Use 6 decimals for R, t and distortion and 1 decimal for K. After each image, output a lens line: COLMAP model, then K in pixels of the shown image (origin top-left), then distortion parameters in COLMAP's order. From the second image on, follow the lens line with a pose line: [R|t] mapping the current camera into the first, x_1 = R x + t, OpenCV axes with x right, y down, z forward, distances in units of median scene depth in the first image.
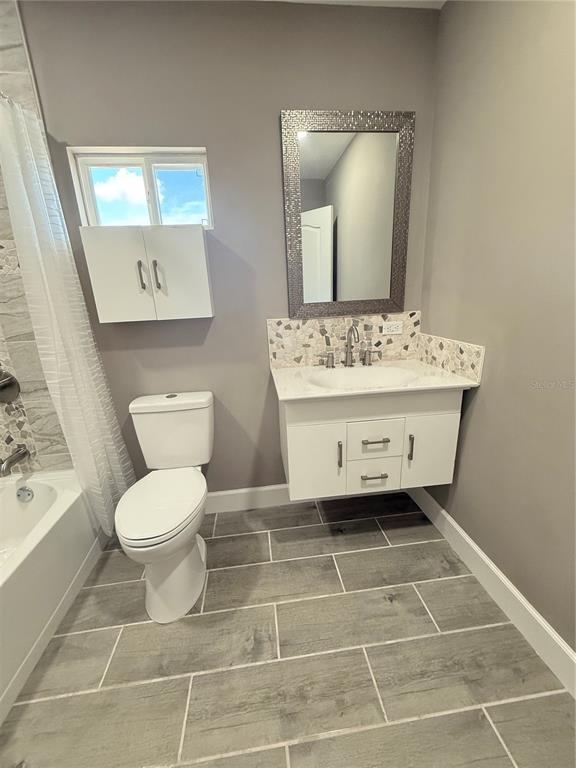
lens RADIAL K [[306.8, 0, 287.2], [0, 306.8, 381.1], [0, 0, 1]] dist [-0.001049, 0.000687]
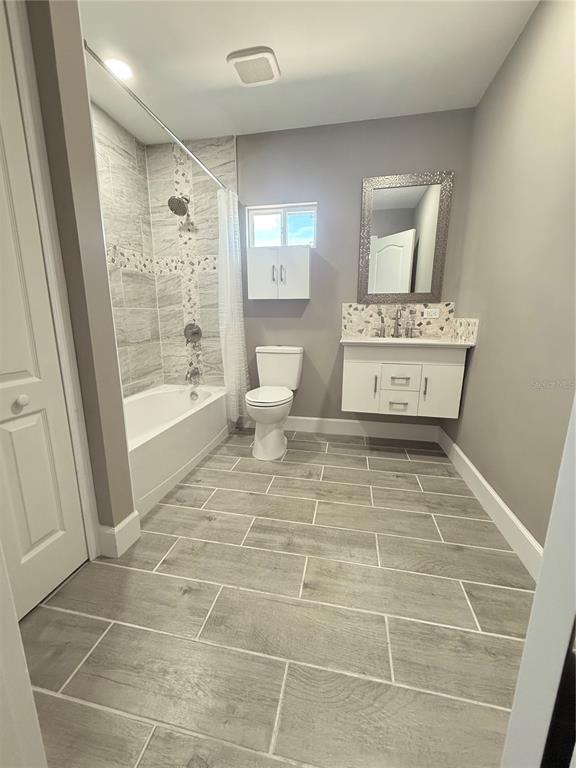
lens RADIAL K [[306.8, 0, 287.0], [0, 306.8, 381.7], [0, 0, 1]] dist [-0.001049, 0.000687]
pose [[0.949085, 0.110614, -0.294961, 0.180816], [-0.127612, 0.991059, -0.038952, 0.311728], [0.288015, 0.074609, 0.954715, -0.583524]]
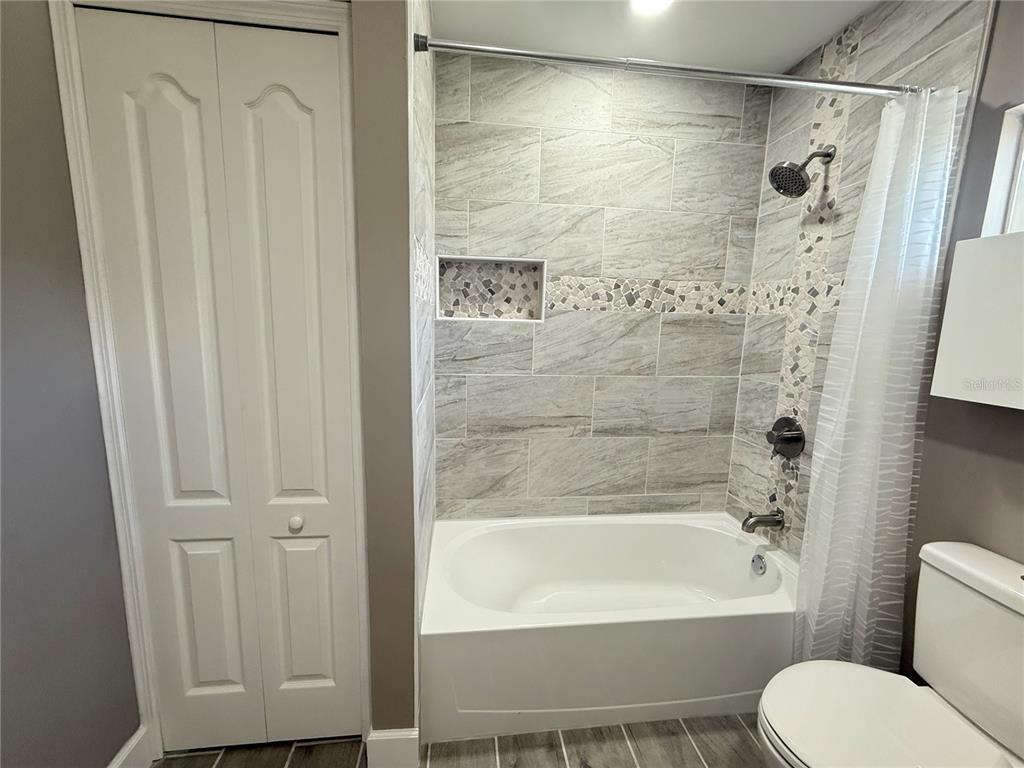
lens RADIAL K [[409.0, 0, 510.7], [0, 409.0, 383.4], [0, 0, 1]] dist [-0.001049, 0.000687]
pose [[-0.002450, 0.196335, -0.980534, 0.152989], [-0.292701, 0.937452, 0.188440, -0.113112], [0.956201, 0.287465, 0.055171, 0.158836]]
